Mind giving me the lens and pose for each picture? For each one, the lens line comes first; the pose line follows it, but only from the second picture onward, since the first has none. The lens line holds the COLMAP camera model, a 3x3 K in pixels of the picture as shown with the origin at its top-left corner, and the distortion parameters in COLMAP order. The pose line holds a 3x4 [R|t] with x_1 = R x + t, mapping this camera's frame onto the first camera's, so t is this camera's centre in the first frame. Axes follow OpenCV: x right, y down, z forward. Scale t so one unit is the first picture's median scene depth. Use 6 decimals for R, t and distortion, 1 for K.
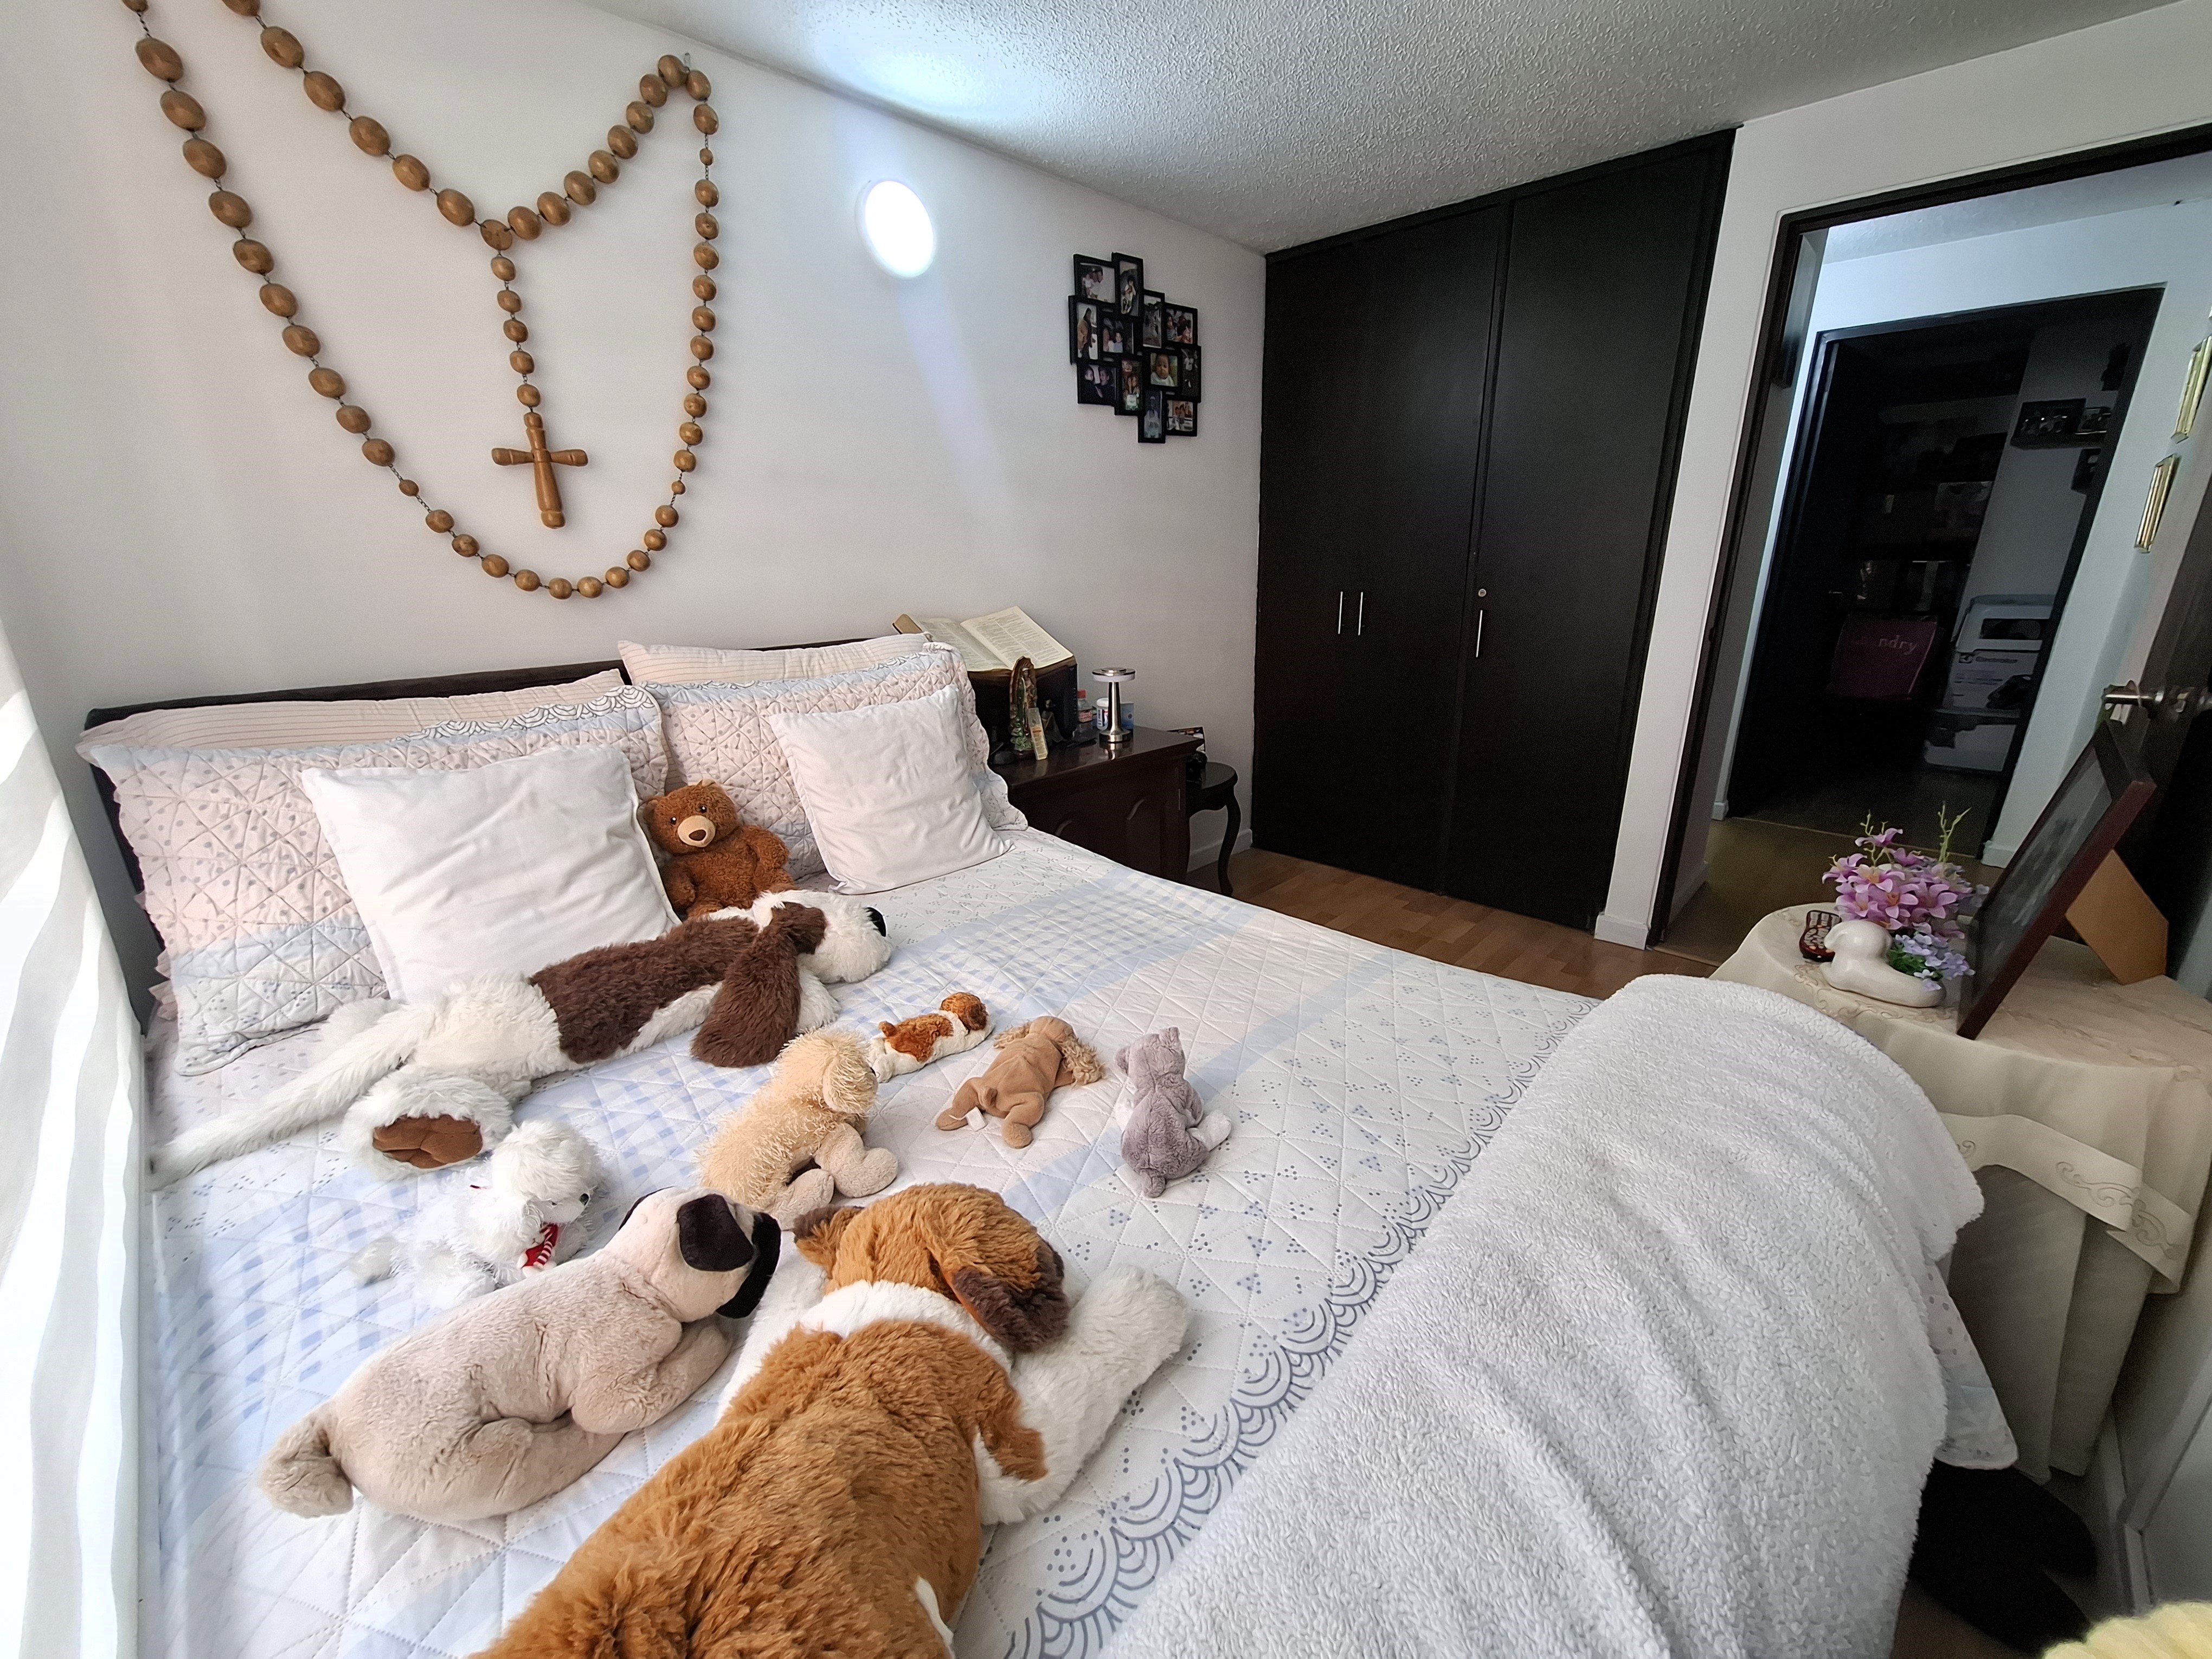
lens RADIAL K [[874.4, 0, 1108.7], [0, 874.4, 837.7], [0, 0, 1]] dist [-0.008671, 0.003365]
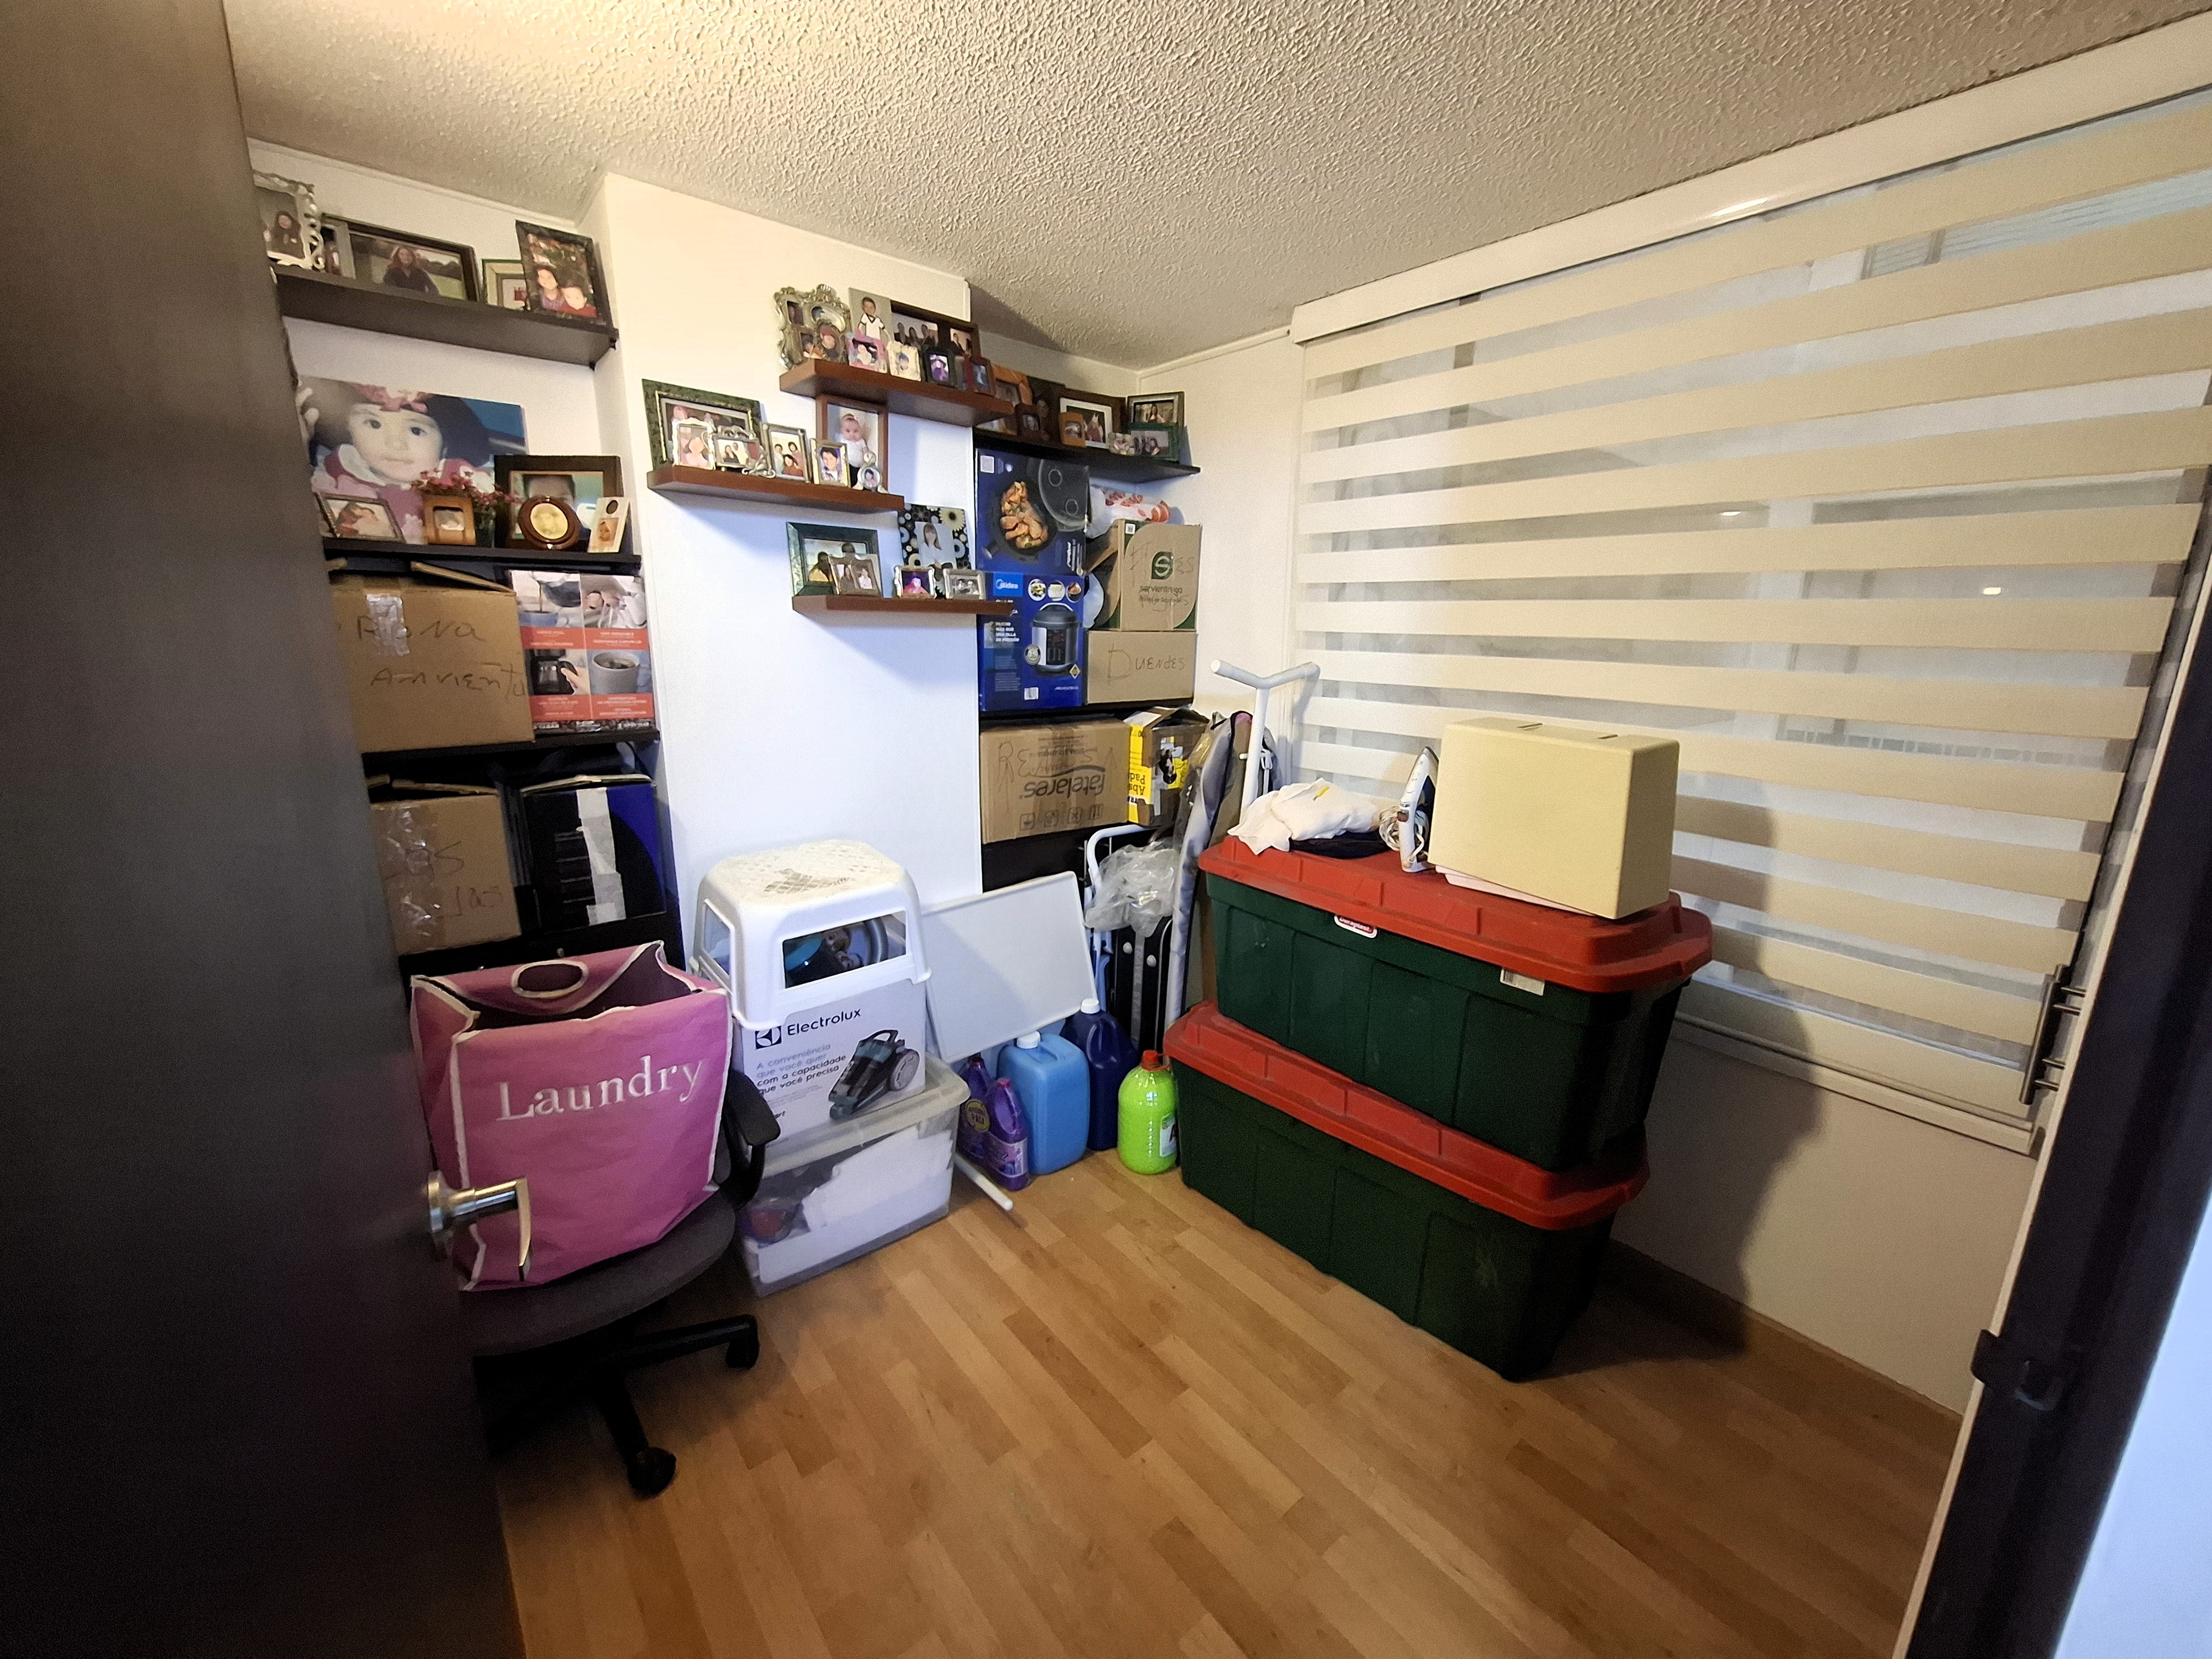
lens RADIAL K [[874.4, 0, 1092.2], [0, 874.4, 837.2], [0, 0, 1]] dist [-0.008671, 0.003365]
pose [[0.114697, -0.200472, 0.972962, 0.637532], [0.290858, 0.943281, 0.160069, -0.302632], [-0.949867, 0.264634, 0.166500, 0.767133]]
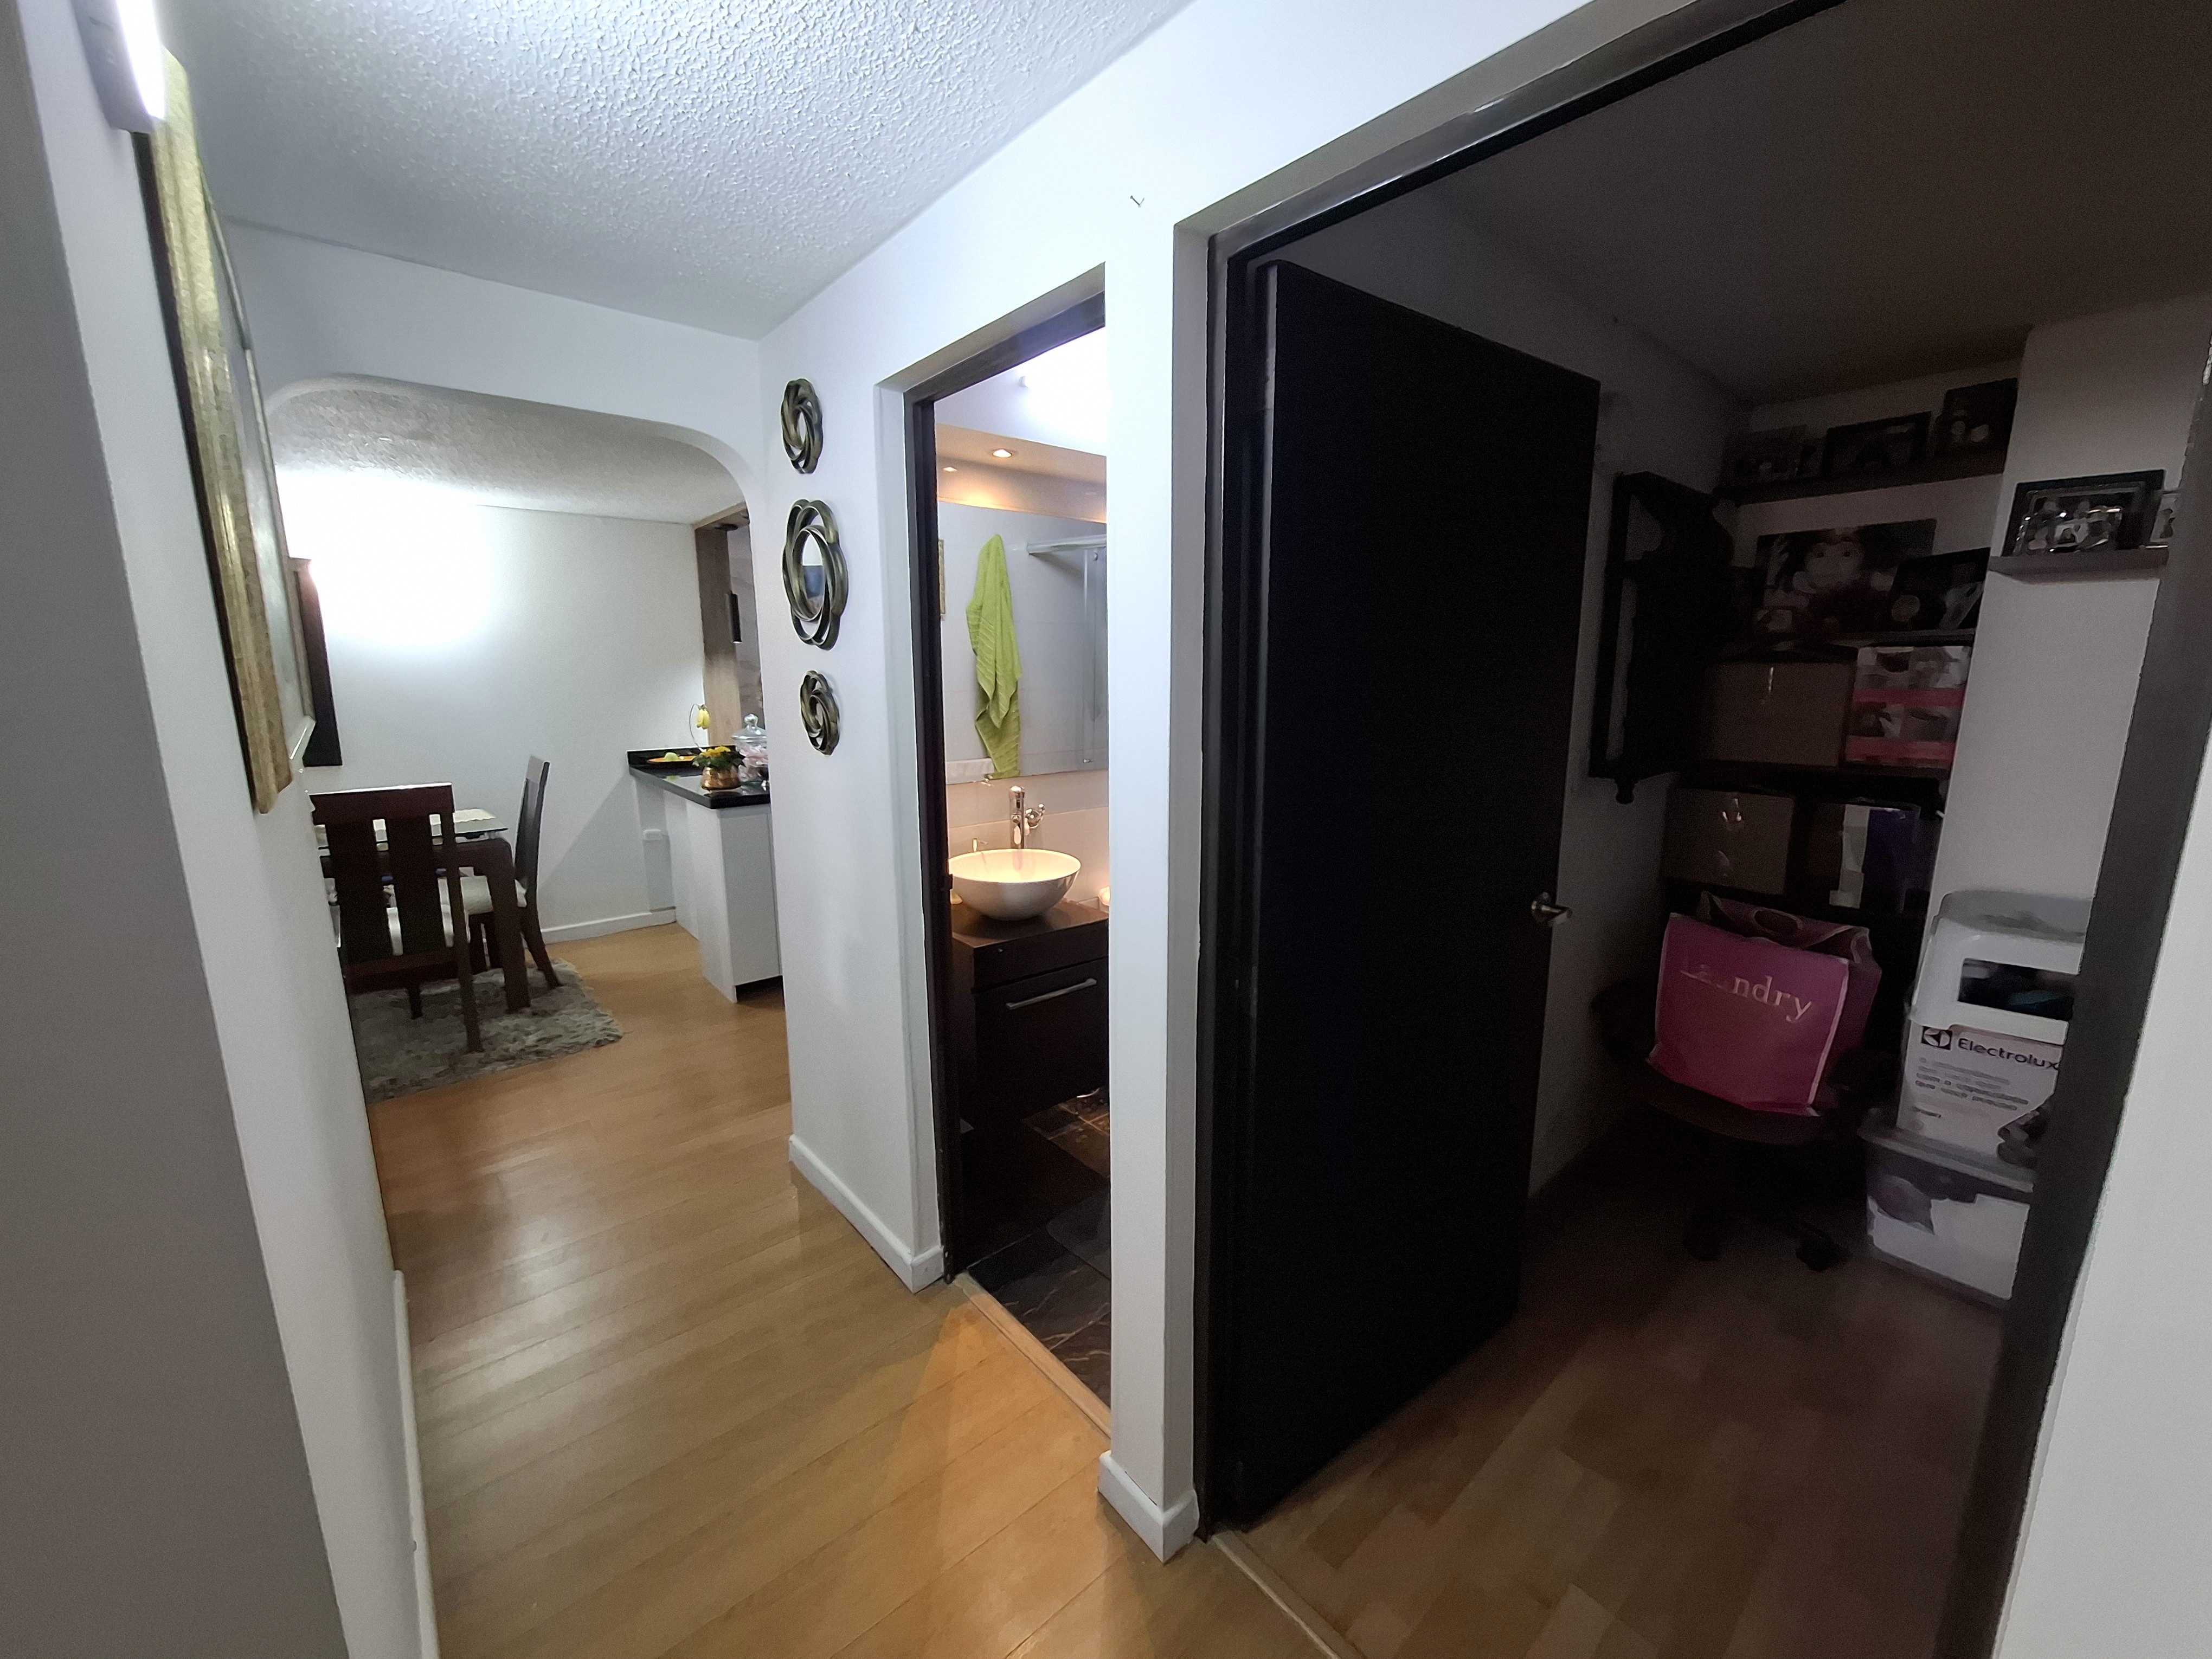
lens RADIAL K [[874.4, 0, 1110.1], [0, 874.4, 830.5], [0, 0, 1]] dist [-0.008671, 0.003365]
pose [[0.995460, 0.034962, -0.088528, 0.597575], [-0.046697, 0.989857, -0.134173, -0.227148], [0.082939, 0.137698, 0.986996, 0.511467]]
